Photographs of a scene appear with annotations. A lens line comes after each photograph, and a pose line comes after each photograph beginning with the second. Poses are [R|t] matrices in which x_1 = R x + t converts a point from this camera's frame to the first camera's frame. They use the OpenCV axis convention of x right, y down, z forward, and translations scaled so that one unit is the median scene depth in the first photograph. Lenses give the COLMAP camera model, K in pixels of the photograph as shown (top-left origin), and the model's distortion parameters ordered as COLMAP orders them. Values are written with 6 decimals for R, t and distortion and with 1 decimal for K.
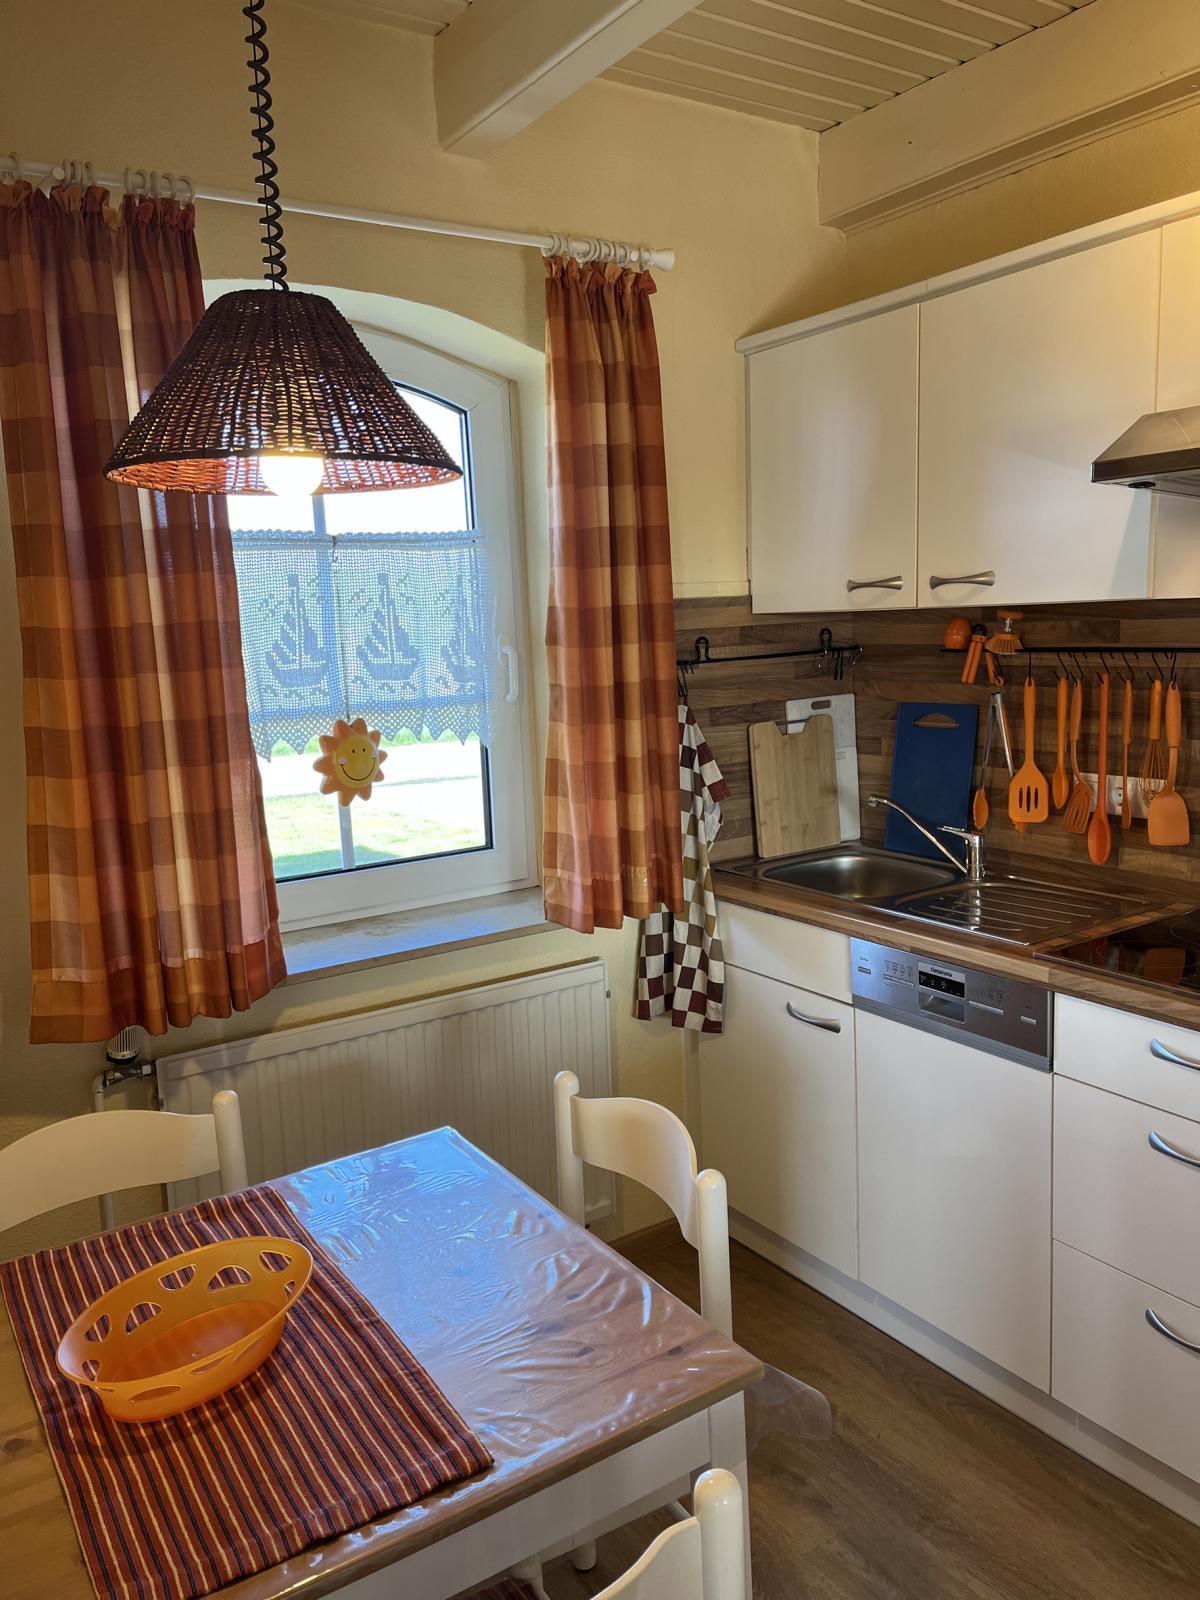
lens RADIAL K [[1209.1, 0, 609.4], [0, 1209.1, 806.1], [0, 0, 1]] dist [0.054101, -0.067774]
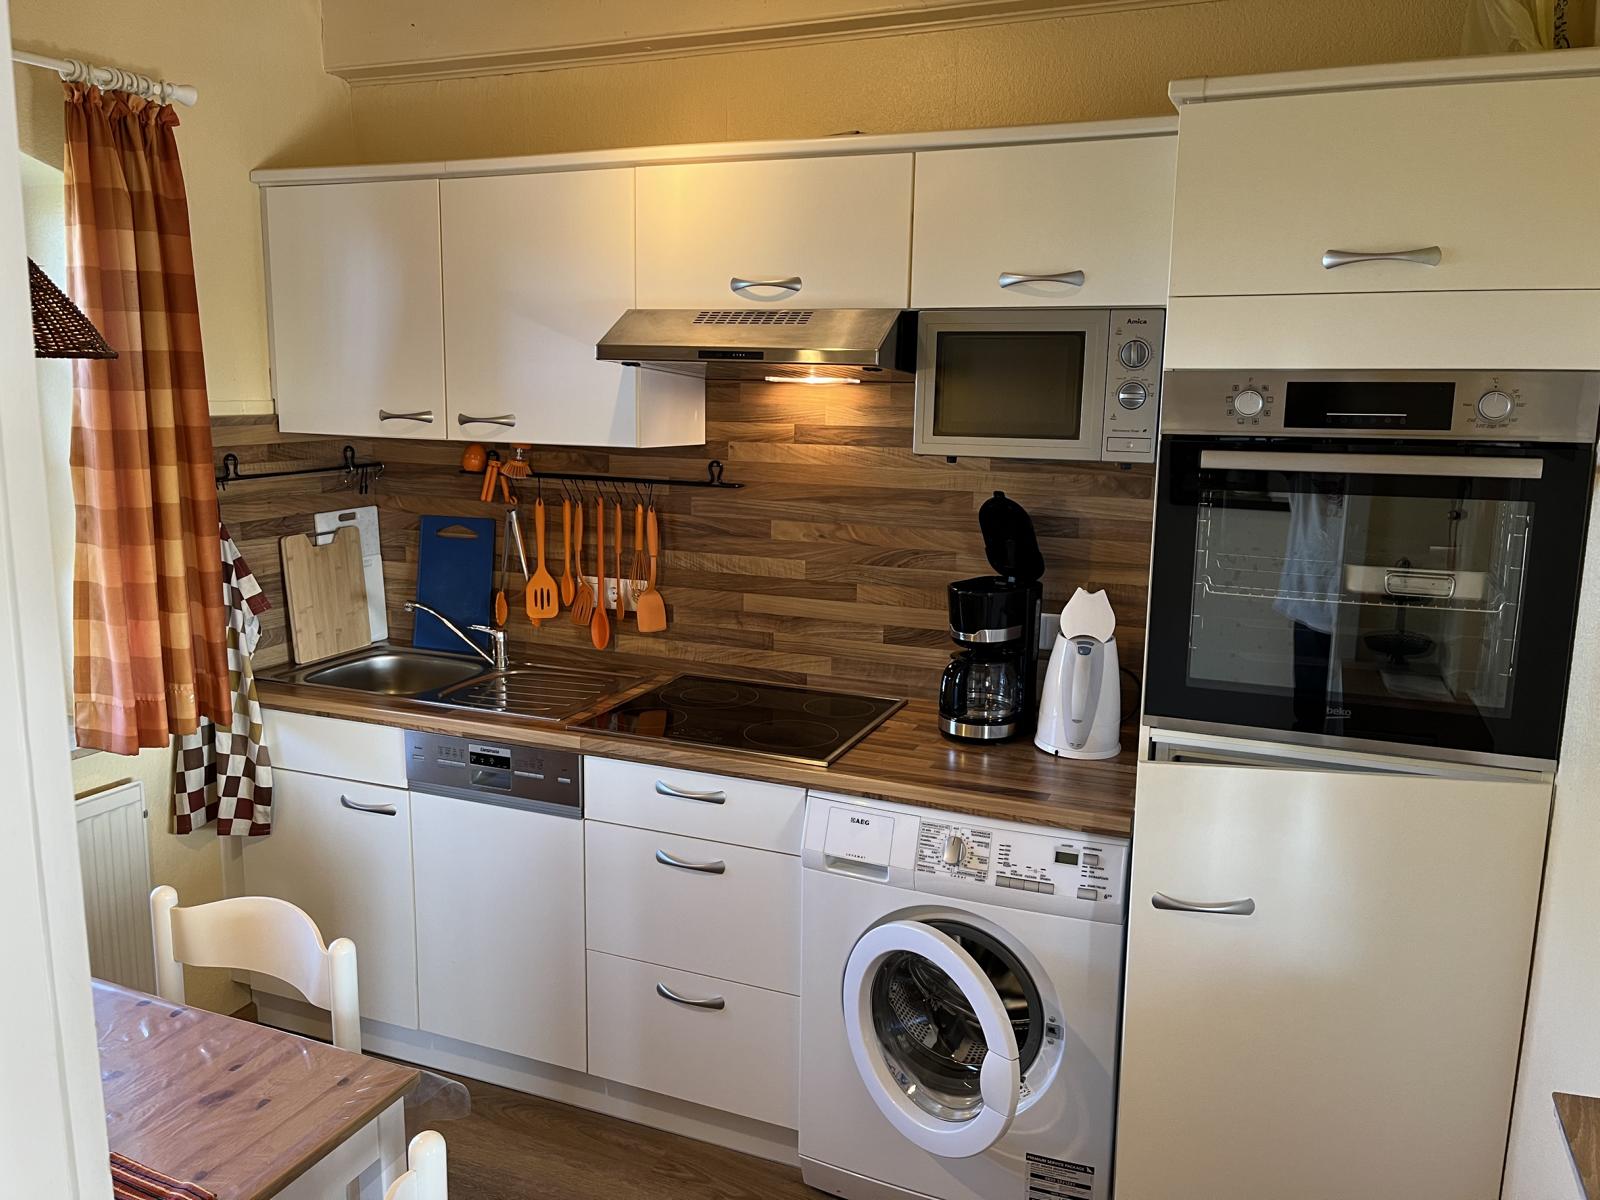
lens RADIAL K [[1209.1, 0, 802.4], [0, 1209.1, 599.0], [0, 0, 1]] dist [0.054101, -0.067774]
pose [[0.828322, -0.047065, 0.558272, -0.120758], [0.039765, 0.998891, 0.025210, -0.027605], [-0.558840, 0.001318, 0.829275, -0.149412]]
